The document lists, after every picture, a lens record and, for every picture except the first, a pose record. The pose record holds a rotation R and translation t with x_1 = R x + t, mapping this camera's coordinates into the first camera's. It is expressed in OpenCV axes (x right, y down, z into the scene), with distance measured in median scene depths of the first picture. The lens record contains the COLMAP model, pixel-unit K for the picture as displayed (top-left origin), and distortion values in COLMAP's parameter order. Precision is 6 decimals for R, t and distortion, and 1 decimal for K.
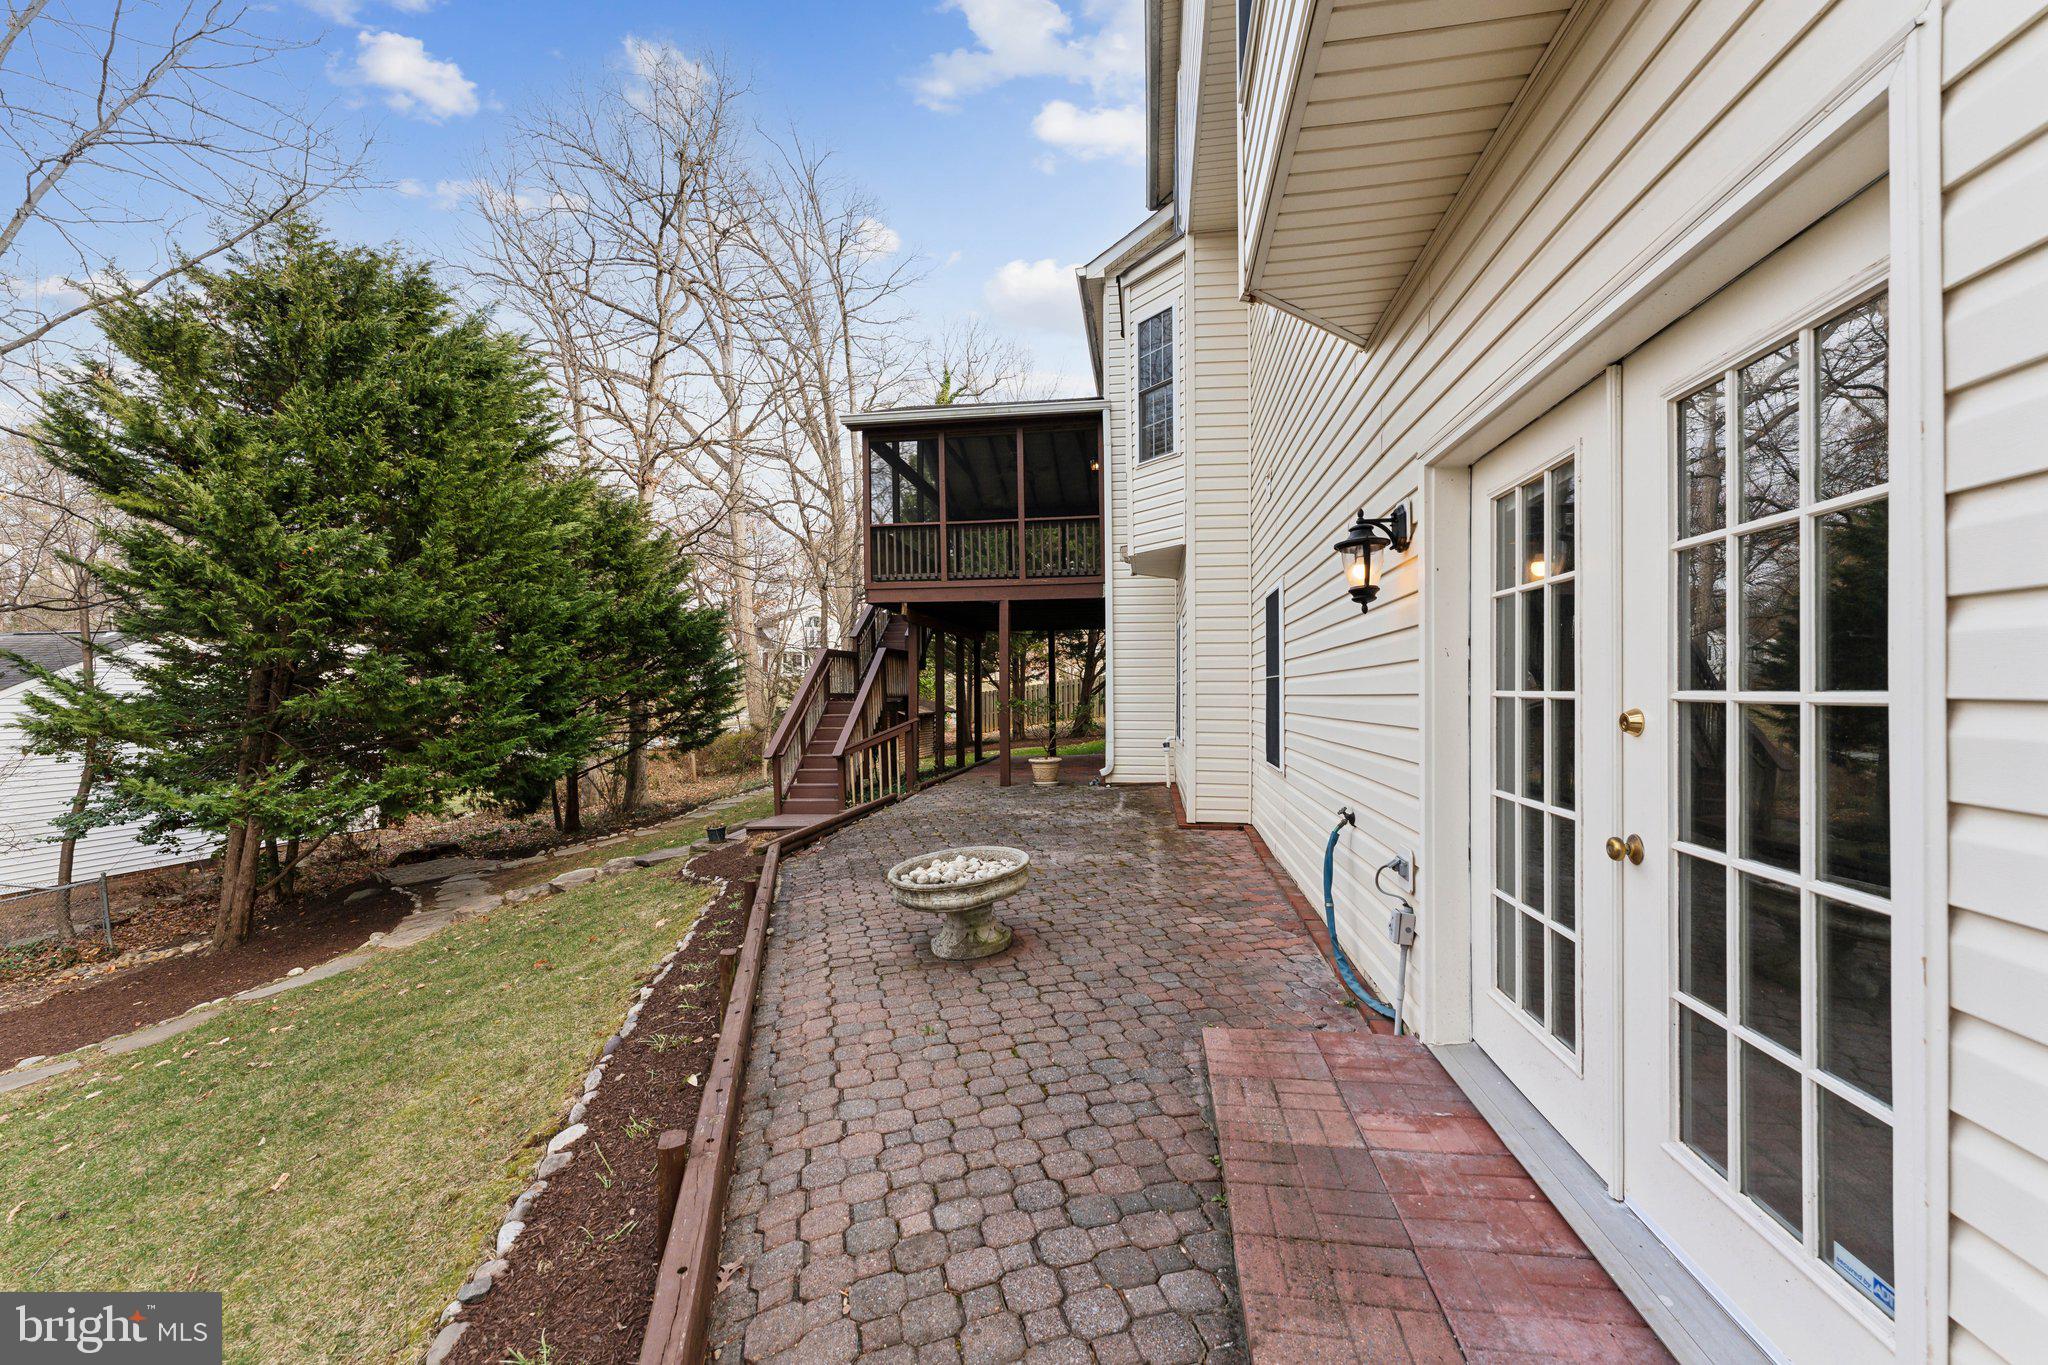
lens RADIAL K [[833.1, 0, 1014.7], [0, 833.1, 686.2], [0, 0, 1]] dist [-0.000151, -0.000320]
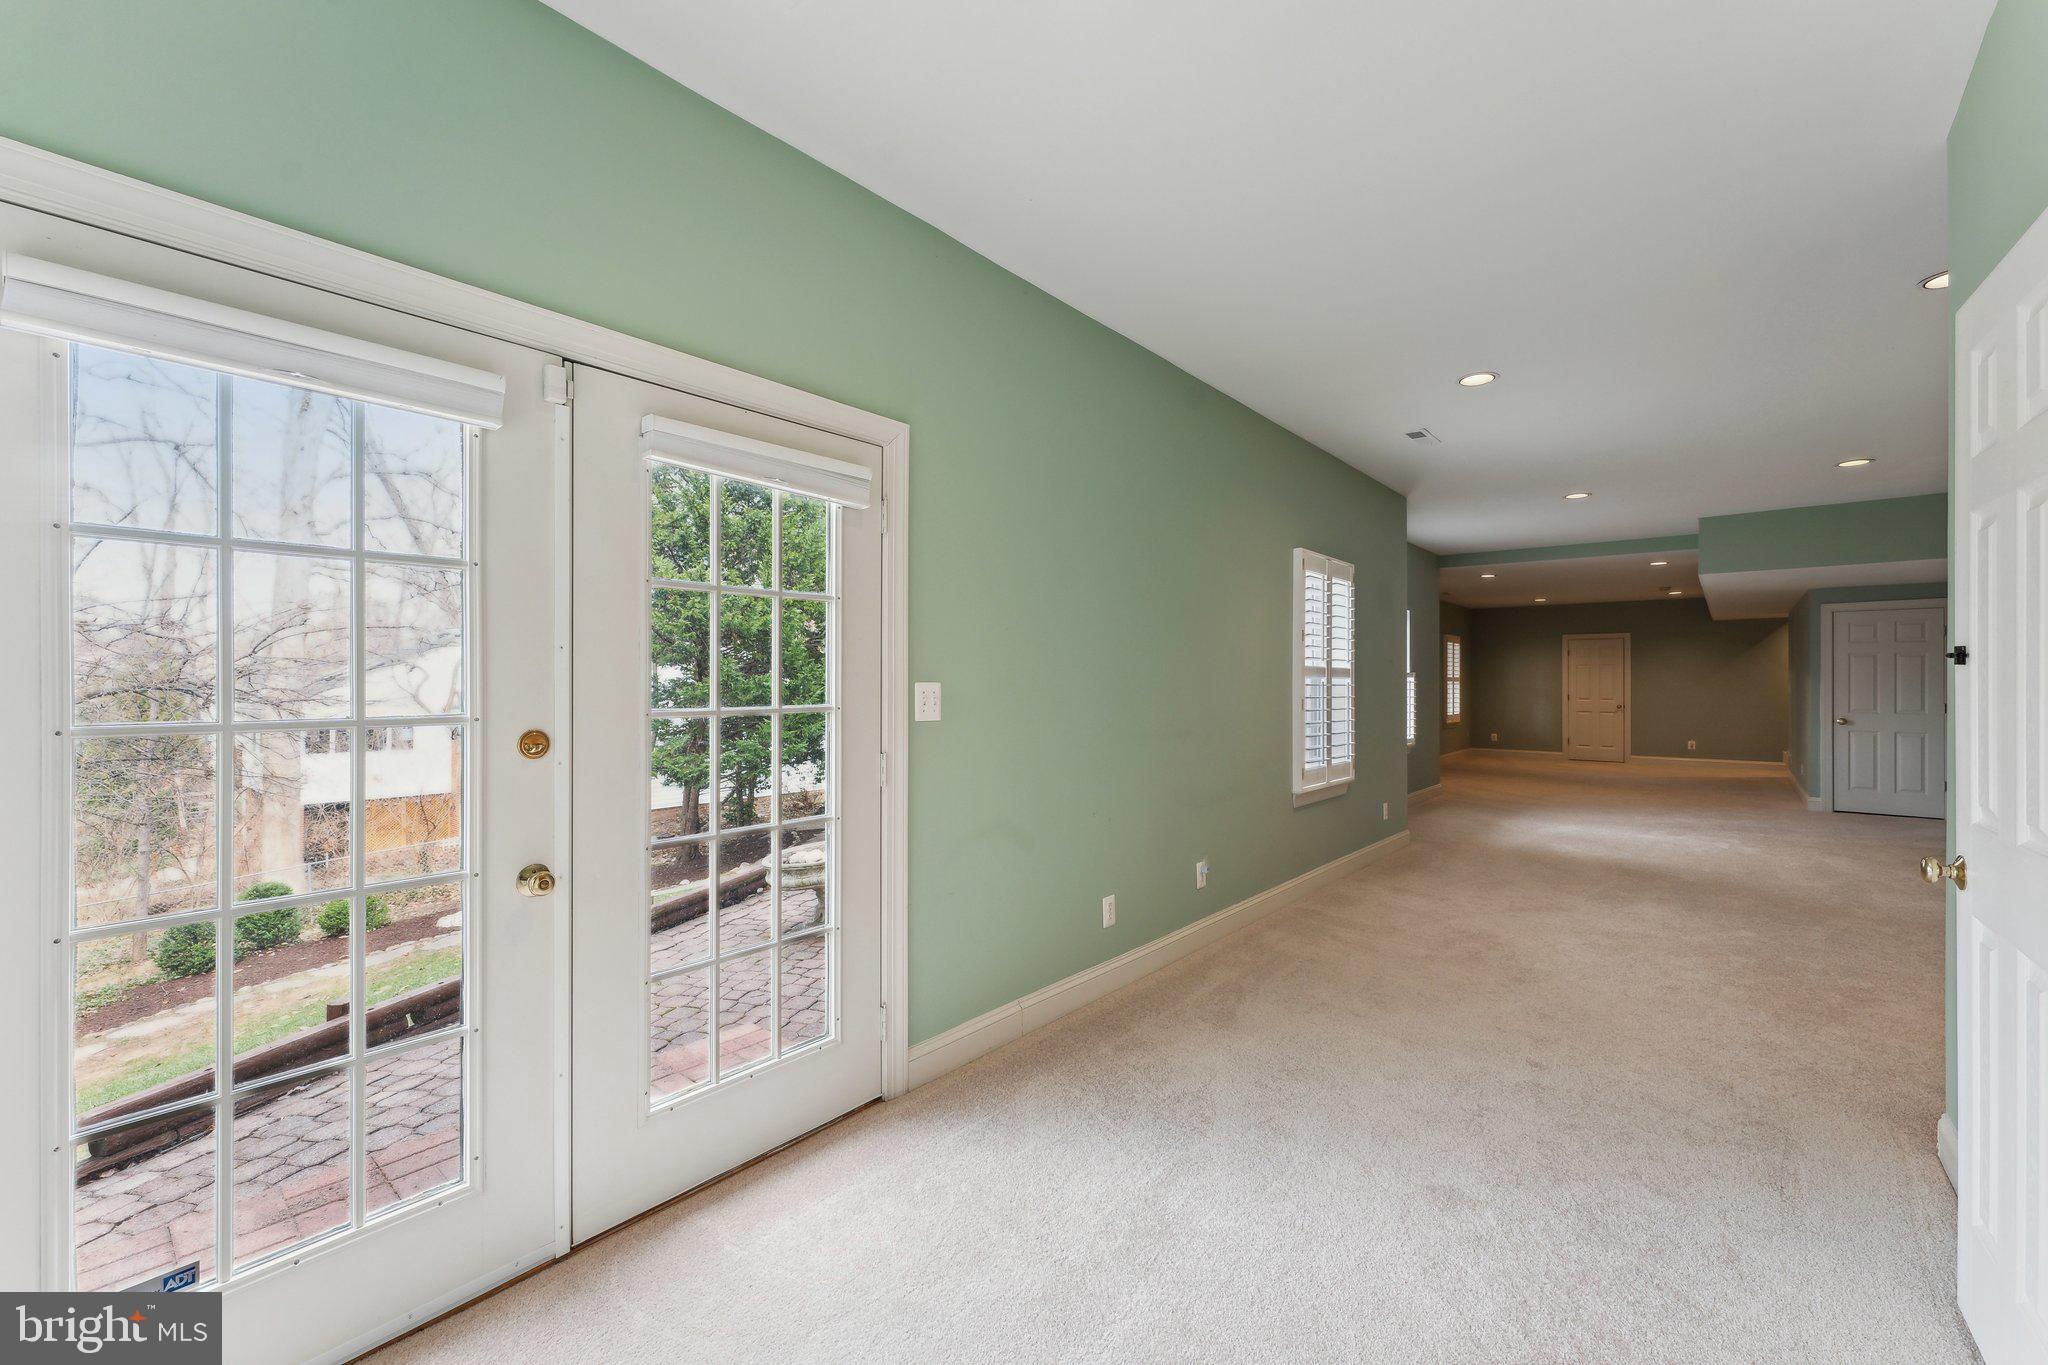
lens RADIAL K [[833.1, 0, 1018.9], [0, 833.1, 683.0], [0, 0, 1]] dist [-0.000151, -0.000320]
pose [[0.852718, 0.006278, -0.522334, 1.352920], [-0.005010, 0.999980, 0.003840, -0.020586], [0.522348, -0.000658, 0.852732, 0.380930]]
